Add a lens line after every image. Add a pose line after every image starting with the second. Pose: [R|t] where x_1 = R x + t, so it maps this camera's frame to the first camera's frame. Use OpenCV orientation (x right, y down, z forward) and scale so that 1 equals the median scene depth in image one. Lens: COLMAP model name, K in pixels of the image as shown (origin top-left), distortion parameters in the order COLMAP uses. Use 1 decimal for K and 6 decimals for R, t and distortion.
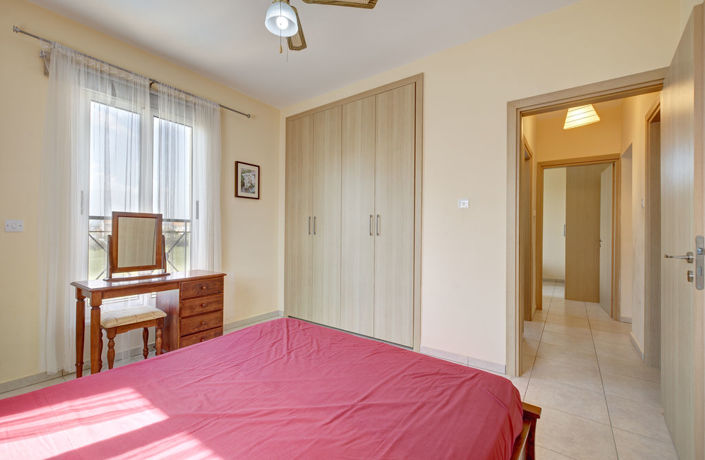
lens RADIAL K [[298.1, 0, 352.0], [0, 298.1, 232.0], [0, 0, 1]] dist [0.001196, -0.000079]
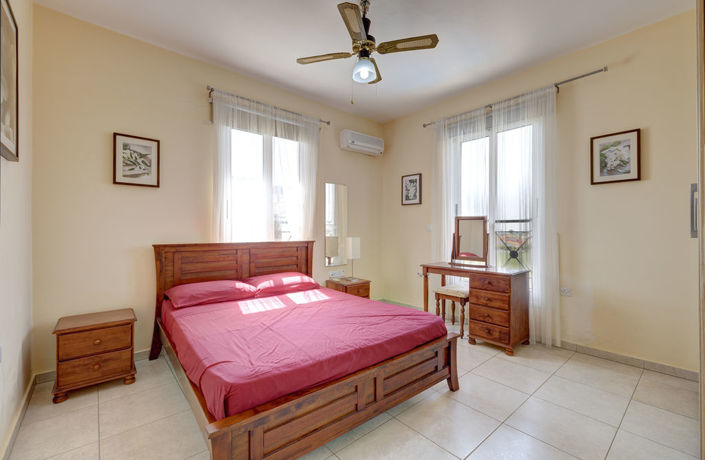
lens RADIAL K [[298.1, 0, 352.0], [0, 298.1, 232.0], [0, 0, 1]] dist [0.001196, -0.000079]
pose [[-0.231488, 0.003639, -0.972831, 0.639126], [0.005518, 0.999982, 0.002427, -0.002081], [0.972822, -0.004806, -0.231504, 0.740757]]
